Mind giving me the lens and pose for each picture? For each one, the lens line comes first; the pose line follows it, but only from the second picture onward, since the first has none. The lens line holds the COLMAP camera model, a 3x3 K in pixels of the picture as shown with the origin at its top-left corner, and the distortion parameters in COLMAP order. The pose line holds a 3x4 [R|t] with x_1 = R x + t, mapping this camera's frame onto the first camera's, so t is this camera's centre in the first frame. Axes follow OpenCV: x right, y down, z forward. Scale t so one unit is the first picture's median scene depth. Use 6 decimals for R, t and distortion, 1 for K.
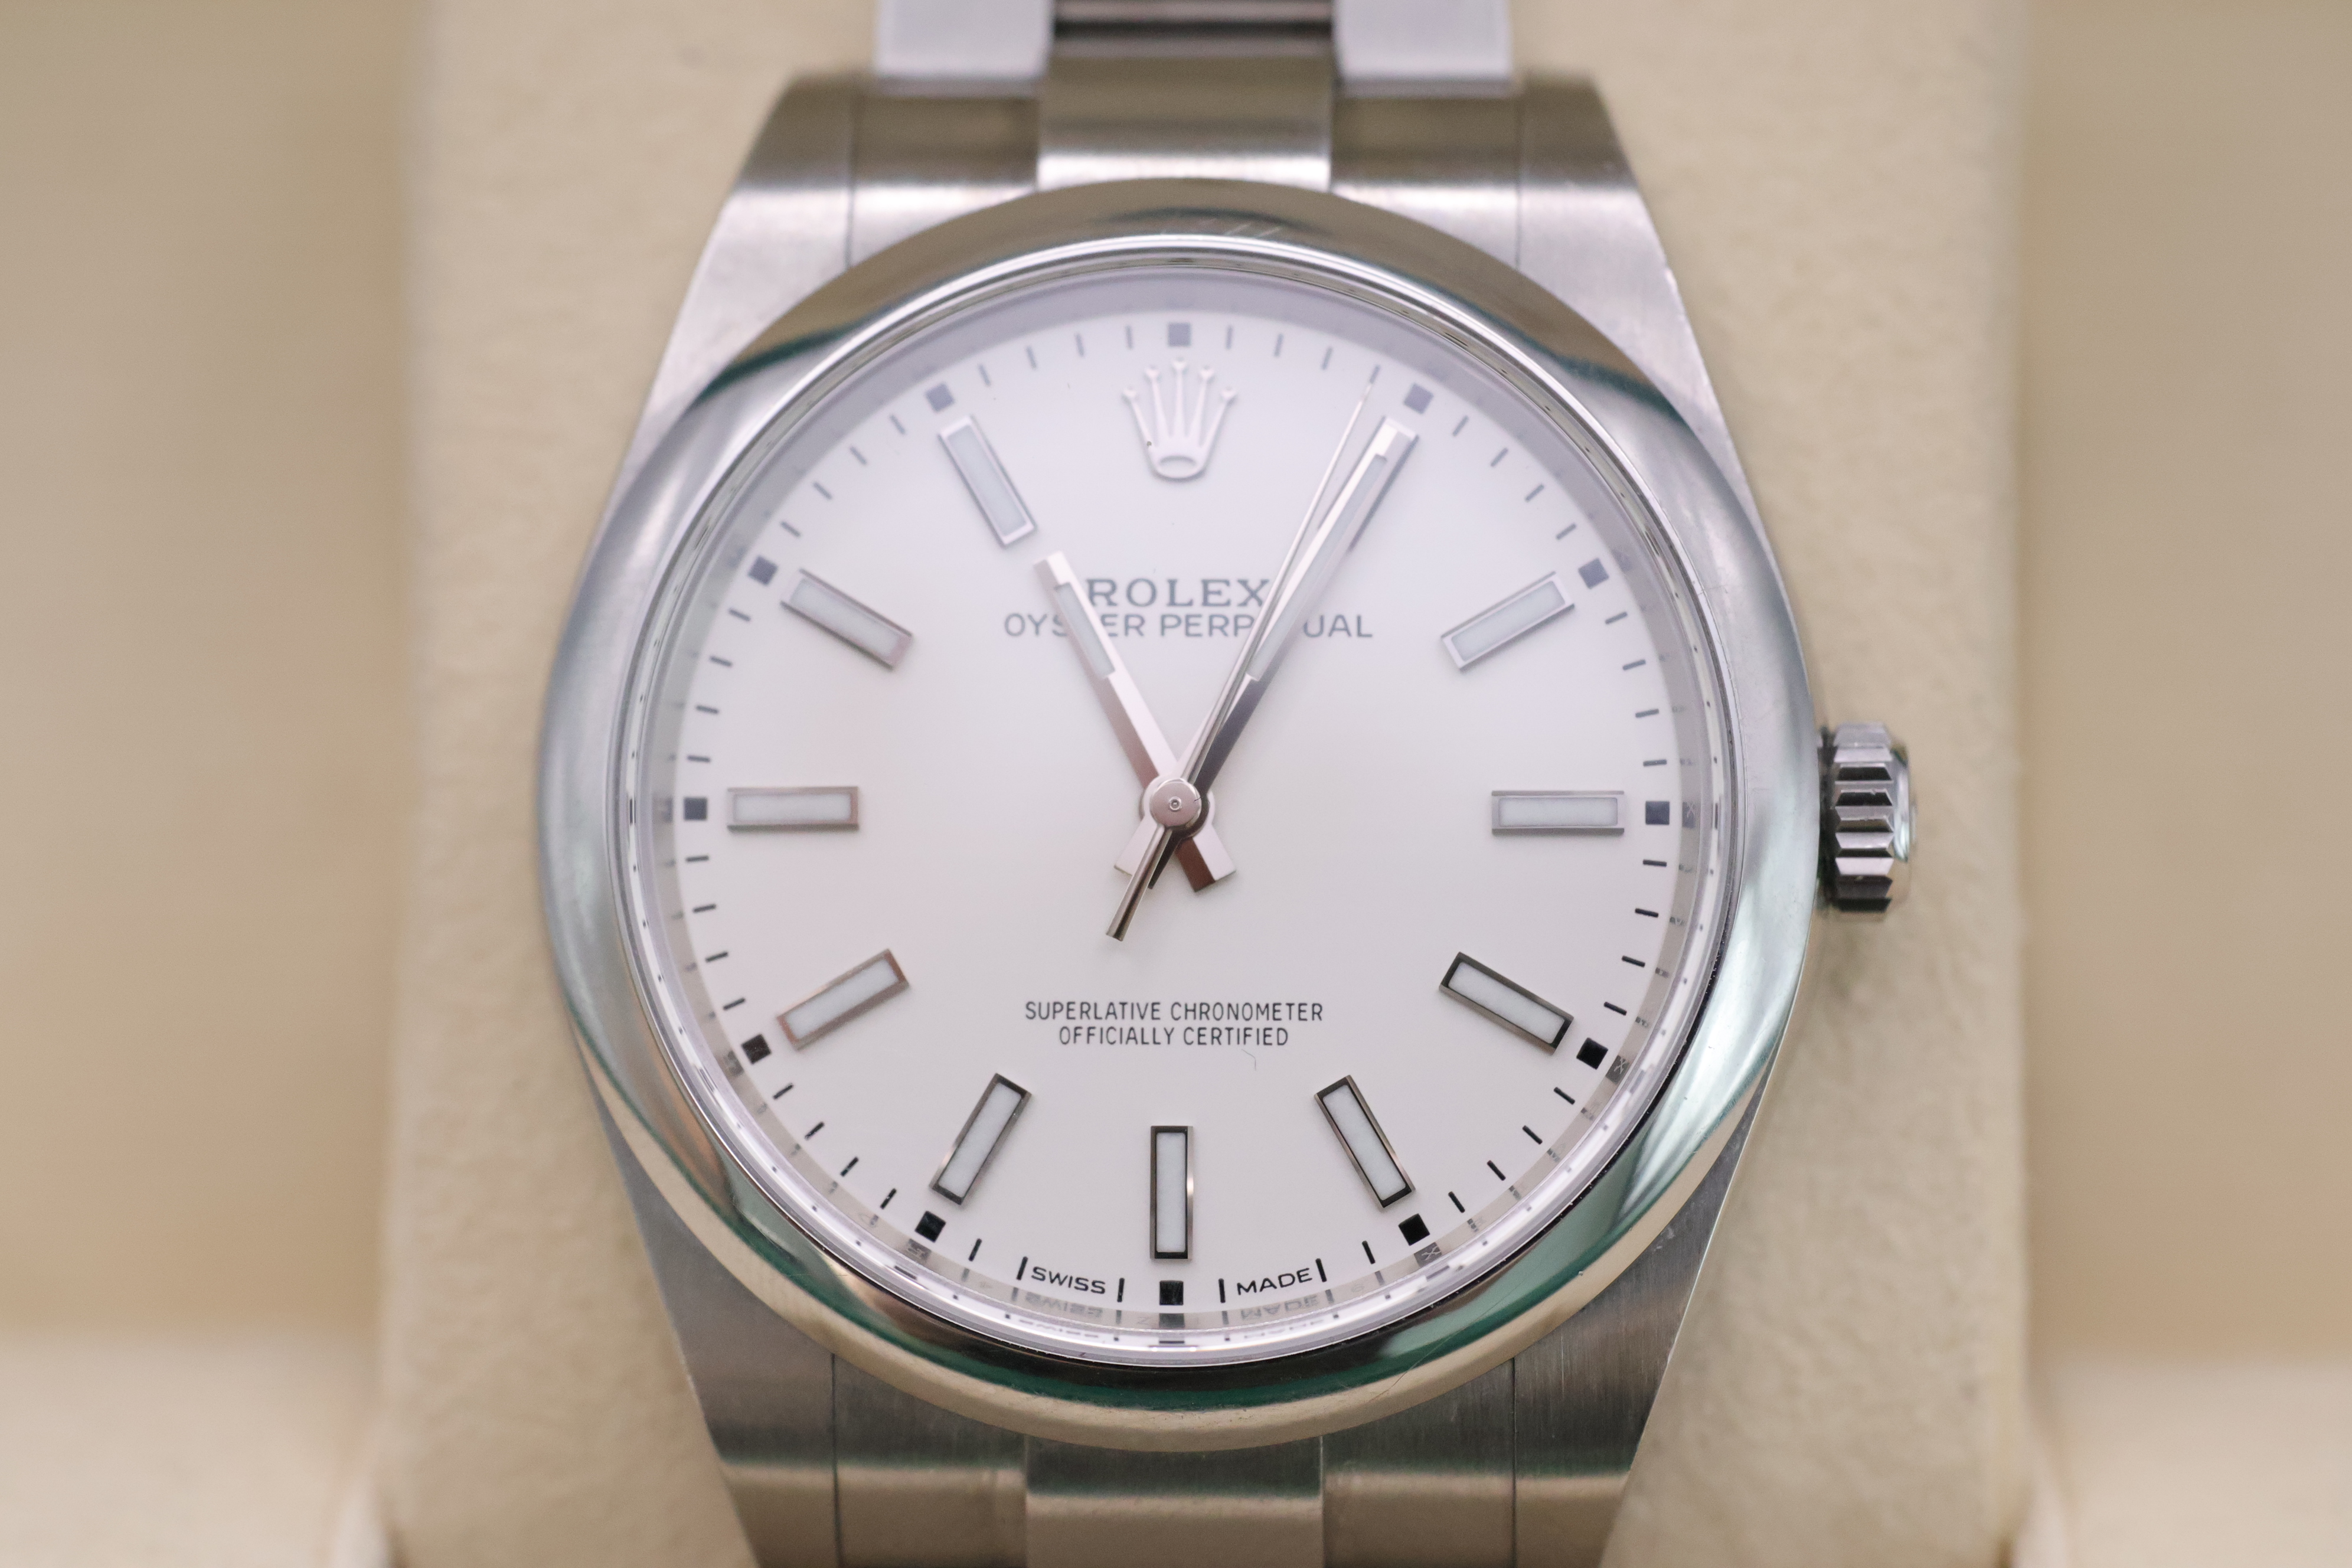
lens RADIAL K [[8591.5, 0, 1176.0], [0, 8591.5, 784.0], [0, 0, 1]] dist [0.553667, -0.267754]
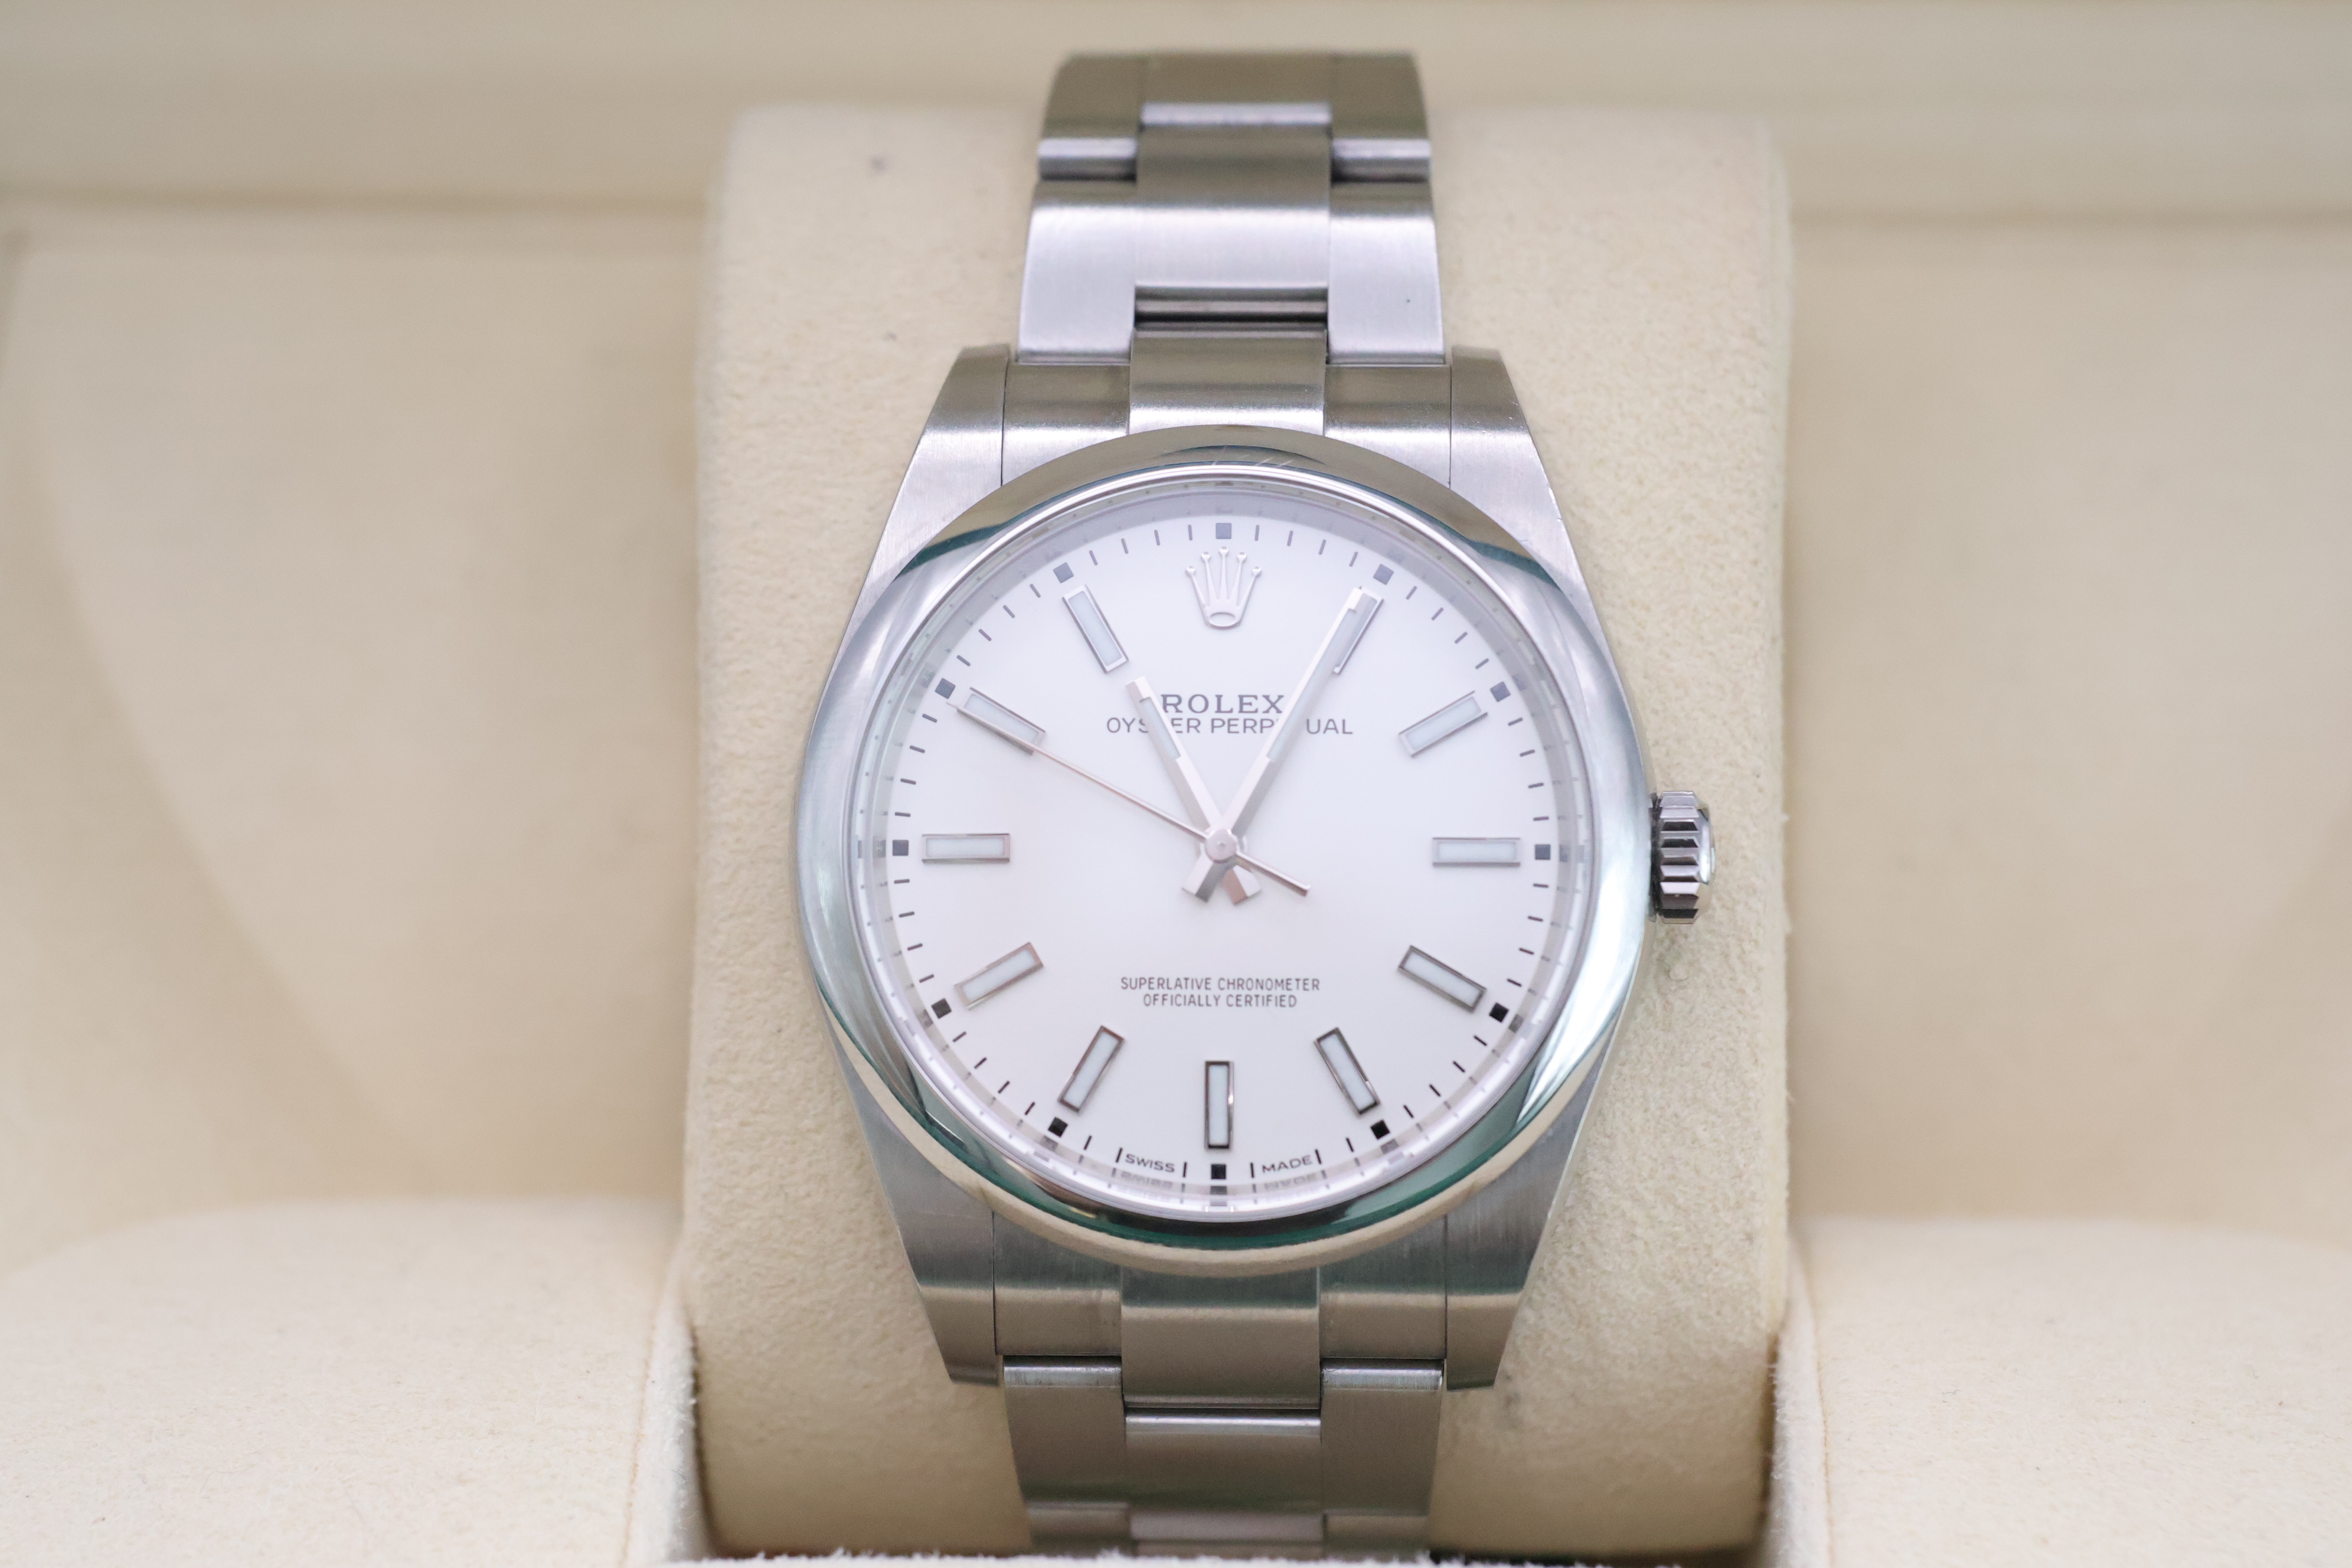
lens RADIAL K [[8591.5, 0, 1176.0], [0, 8591.5, 784.0], [0, 0, 1]] dist [0.553667, -0.267754]
pose [[0.999921, 0.001561, 0.012476, -0.026592], [-0.001736, 0.999900, 0.014058, -0.029378], [-0.012453, -0.014078, 0.999823, -0.496024]]
